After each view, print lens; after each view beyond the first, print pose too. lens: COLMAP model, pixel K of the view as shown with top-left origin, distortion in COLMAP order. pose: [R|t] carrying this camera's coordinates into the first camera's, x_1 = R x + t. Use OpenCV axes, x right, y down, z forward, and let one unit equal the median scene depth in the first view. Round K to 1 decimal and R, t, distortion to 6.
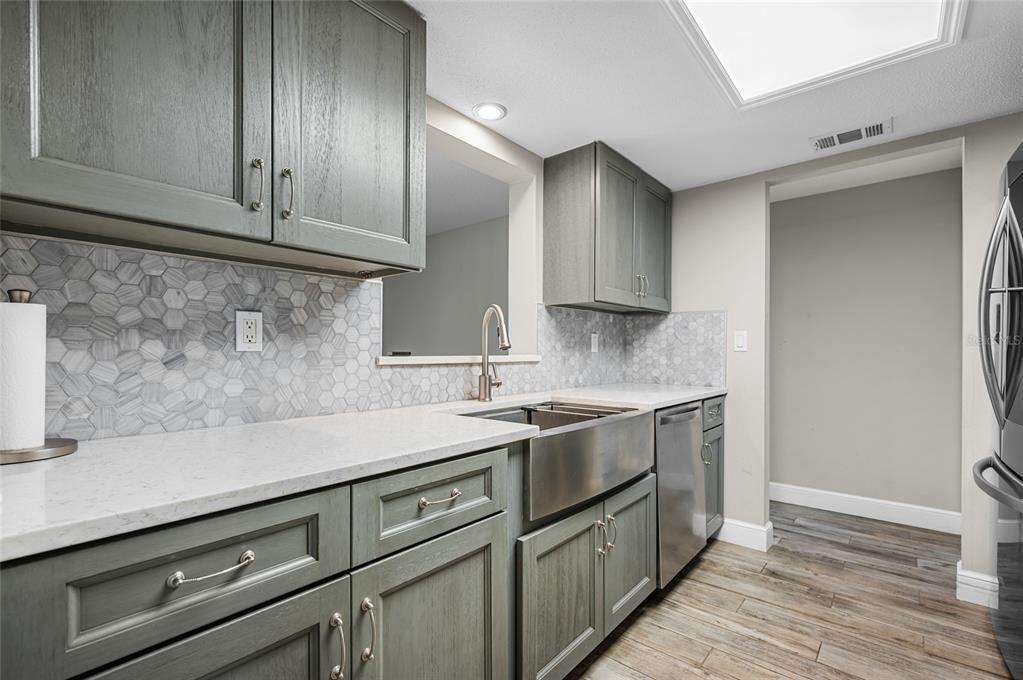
lens RADIAL K [[464.4, 0, 499.7], [0, 464.4, 352.5], [0, 0, 1]] dist [0.005243, 0.000055]
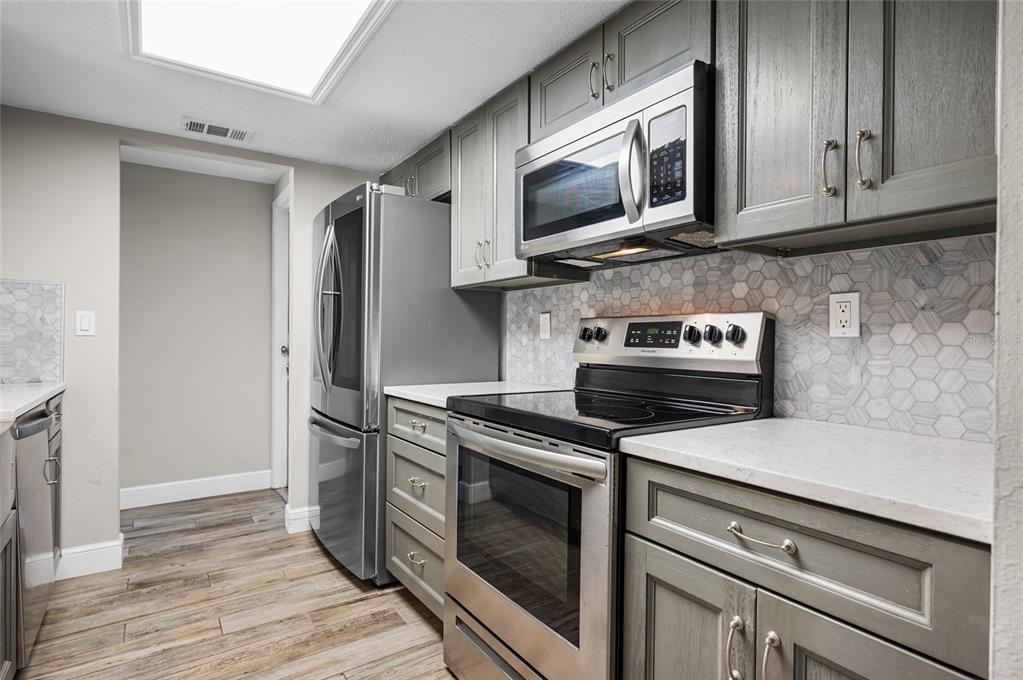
lens RADIAL K [[528.6, 0, 512.0], [0, 528.6, 341.0], [0, 0, 1]] dist [-0.002397, 0.000339]
pose [[0.241839, -0.004431, 0.970306, -0.225247], [-0.005373, 0.999968, 0.005905, -0.003594], [-0.970301, -0.006642, 0.241808, 0.068378]]
